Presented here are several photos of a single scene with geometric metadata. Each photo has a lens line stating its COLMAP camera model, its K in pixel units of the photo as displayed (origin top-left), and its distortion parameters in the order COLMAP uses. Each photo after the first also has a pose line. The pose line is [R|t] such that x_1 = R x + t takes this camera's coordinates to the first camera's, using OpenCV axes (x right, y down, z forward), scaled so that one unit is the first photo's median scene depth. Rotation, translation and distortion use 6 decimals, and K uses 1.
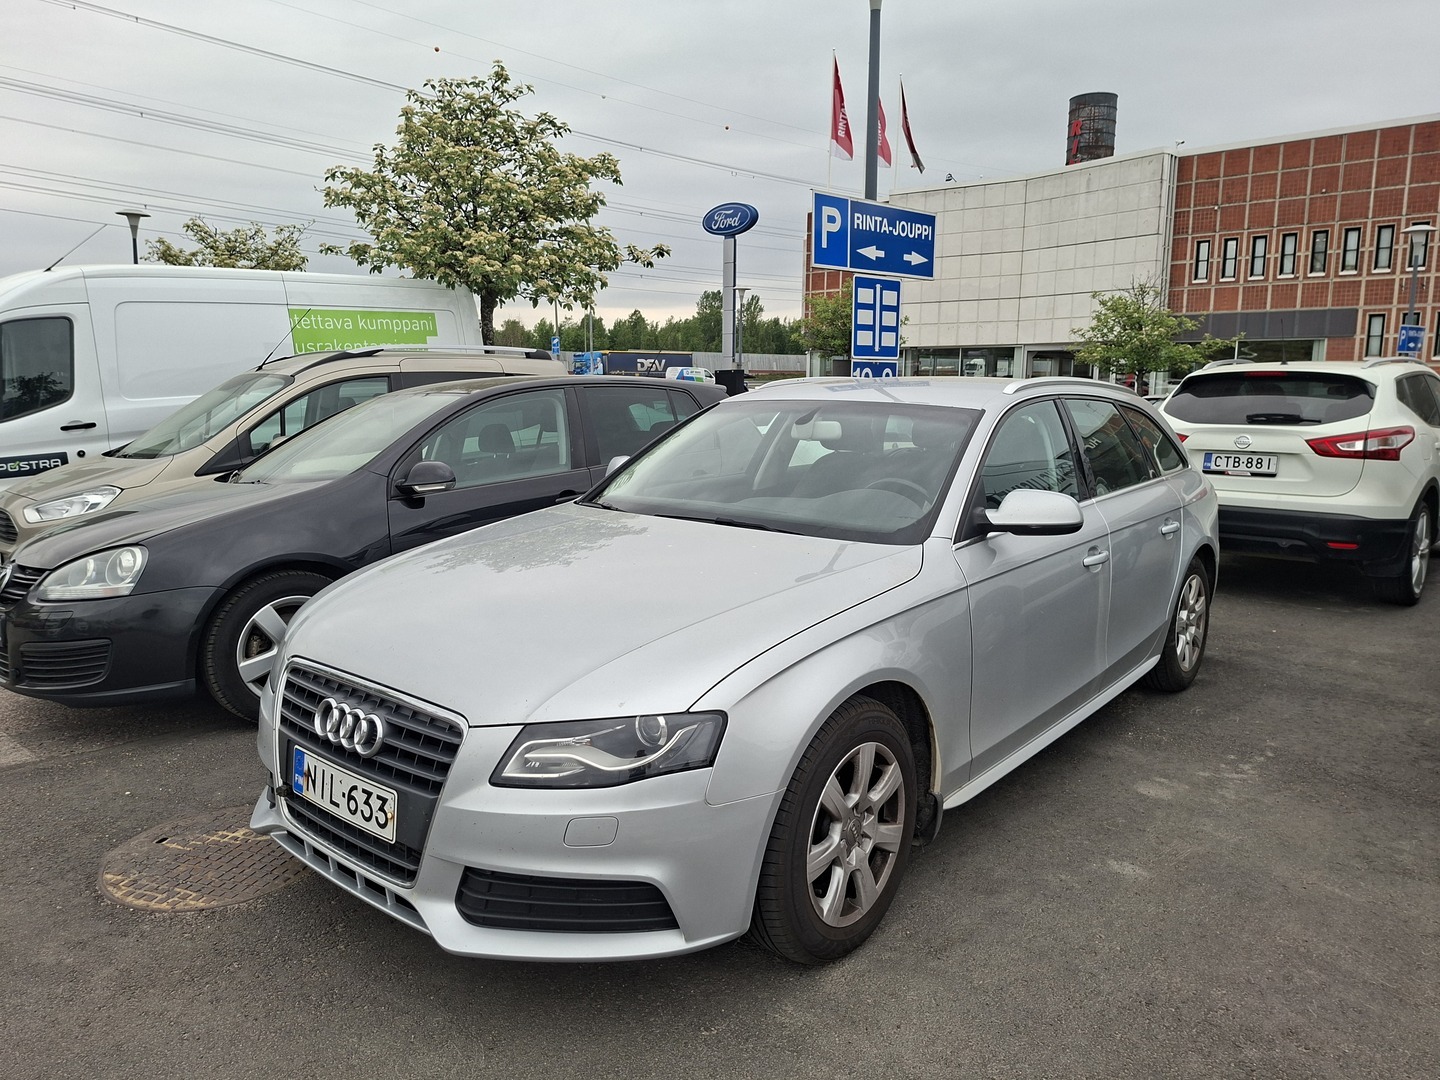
lens RADIAL K [[1014.6, 0, 725.0], [0, 1014.6, 538.5], [0, 0, 1]] dist [-0.002630, 0.002857]
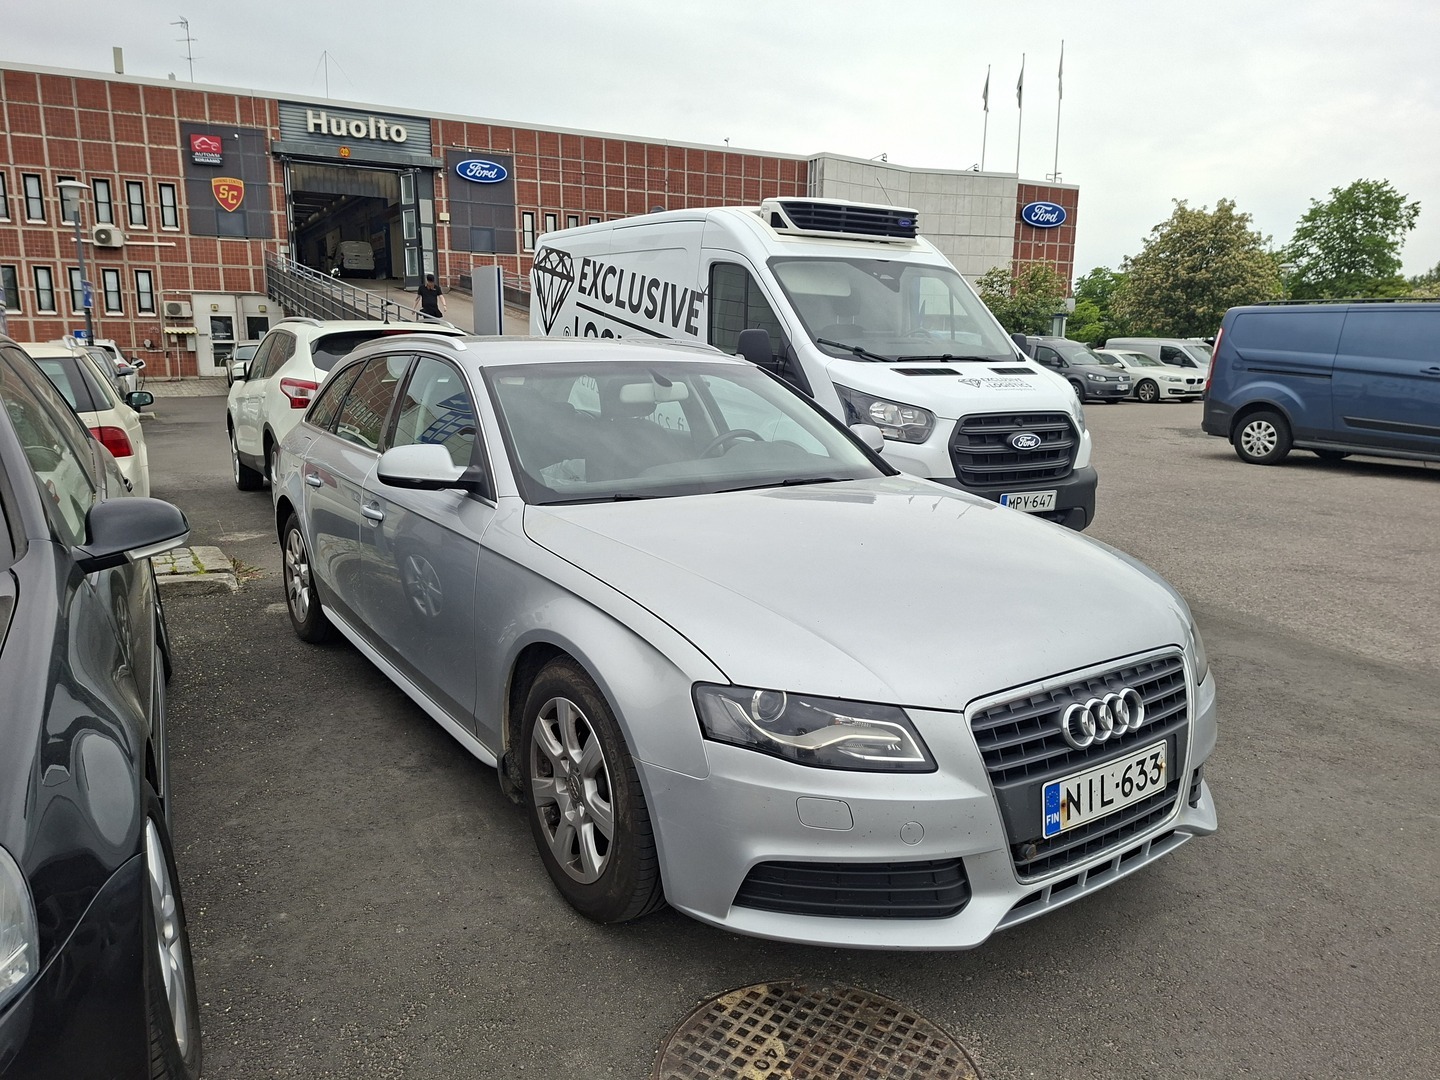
lens RADIAL K [[1014.6, 0, 726.5], [0, 1014.6, 543.1], [0, 0, 1]] dist [-0.002630, 0.002857]
pose [[0.261826, -0.188134, 0.946601, -1.332558], [0.141530, 0.977697, 0.155168, -0.170276], [-0.954681, 0.093346, 0.282613, 1.059061]]
